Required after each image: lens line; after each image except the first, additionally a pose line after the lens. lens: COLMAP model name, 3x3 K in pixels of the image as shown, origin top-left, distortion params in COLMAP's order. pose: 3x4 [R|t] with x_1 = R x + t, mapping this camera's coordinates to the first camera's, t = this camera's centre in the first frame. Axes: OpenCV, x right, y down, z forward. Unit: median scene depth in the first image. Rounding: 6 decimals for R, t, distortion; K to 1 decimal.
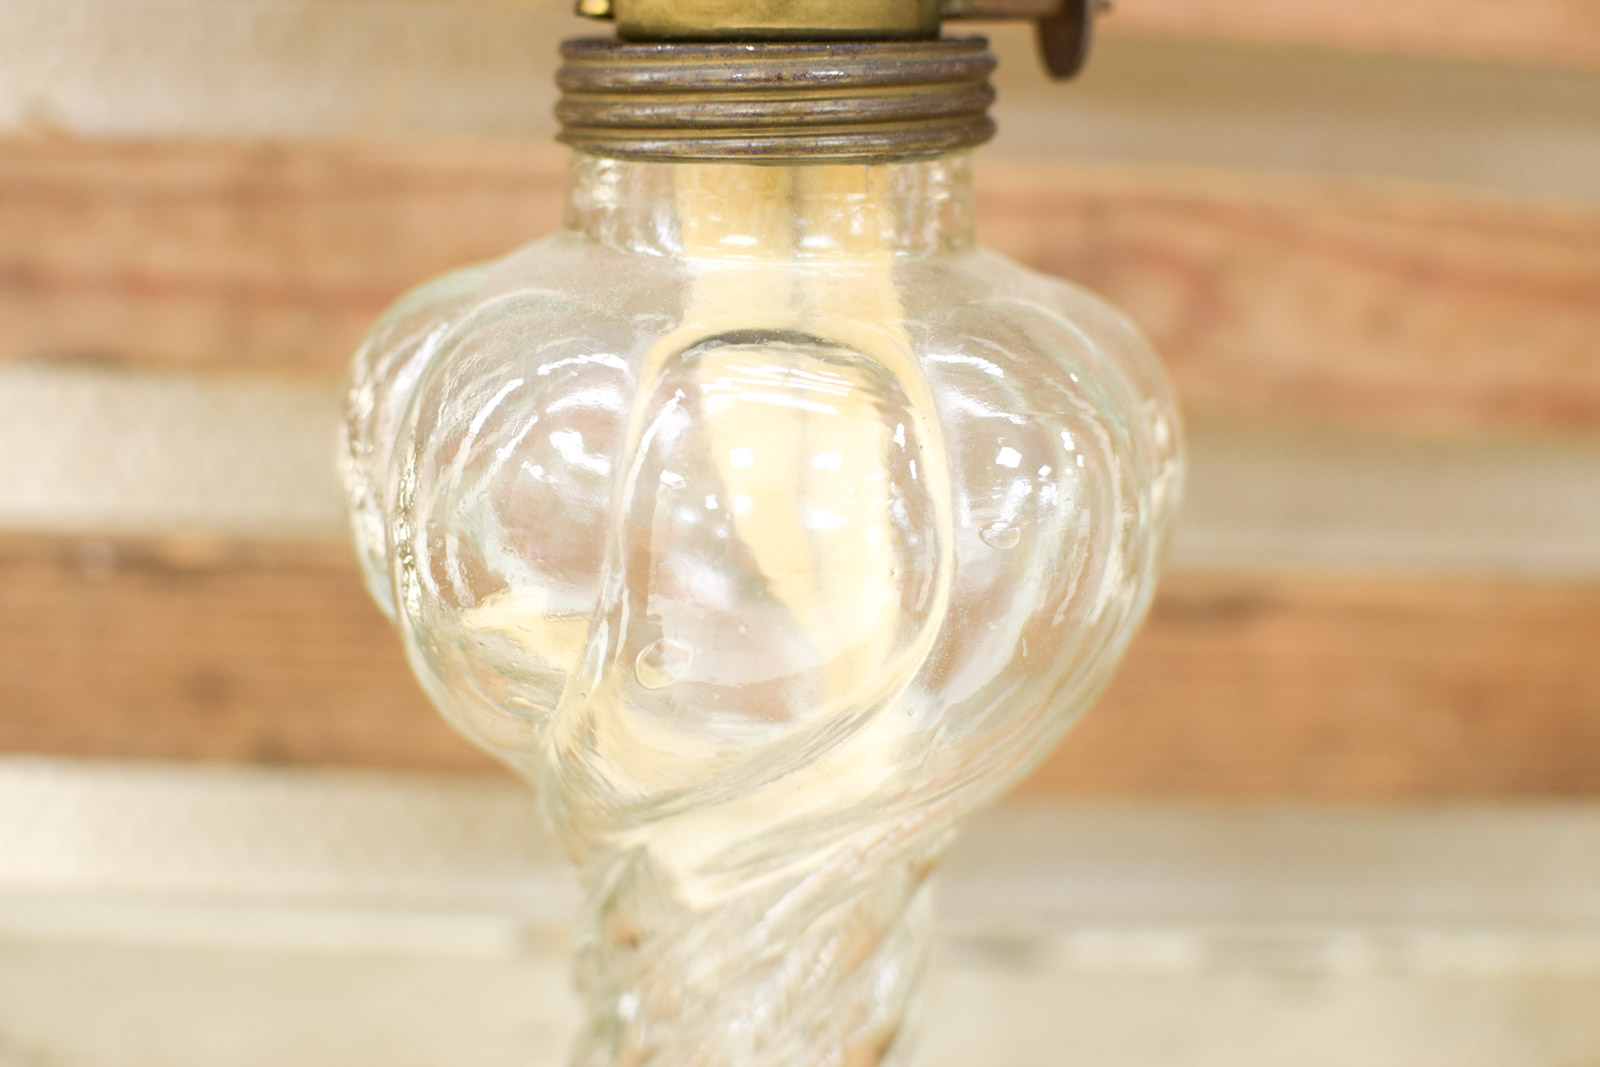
lens RADIAL K [[2456.3, 0, 800.0], [0, 2456.3, 533.5], [0, 0, 1]] dist [-0.203544, 0.162379]
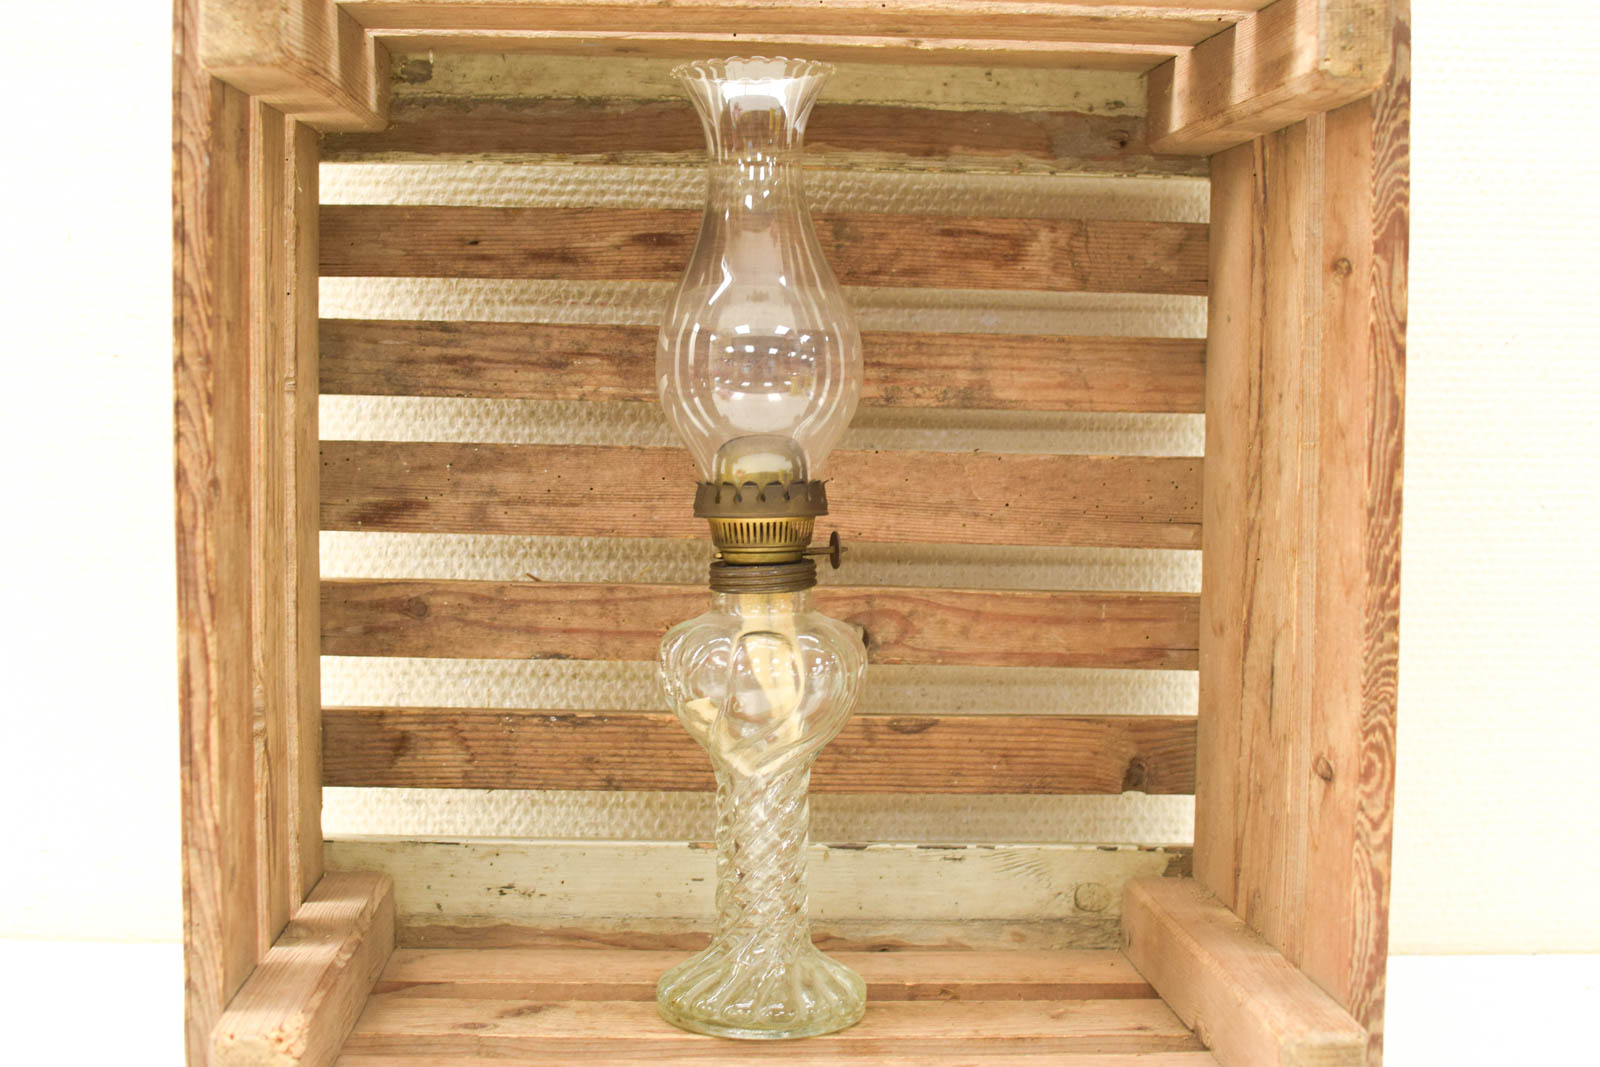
lens RADIAL K [[2456.3, 0, 800.0], [0, 2456.3, 533.5], [0, 0, 1]] dist [-0.203544, 0.162379]
pose [[0.999389, -0.032226, -0.013568, 0.111515], [0.029728, 0.987396, -0.155451, 0.396729], [0.018407, 0.154953, 0.987750, -3.113895]]
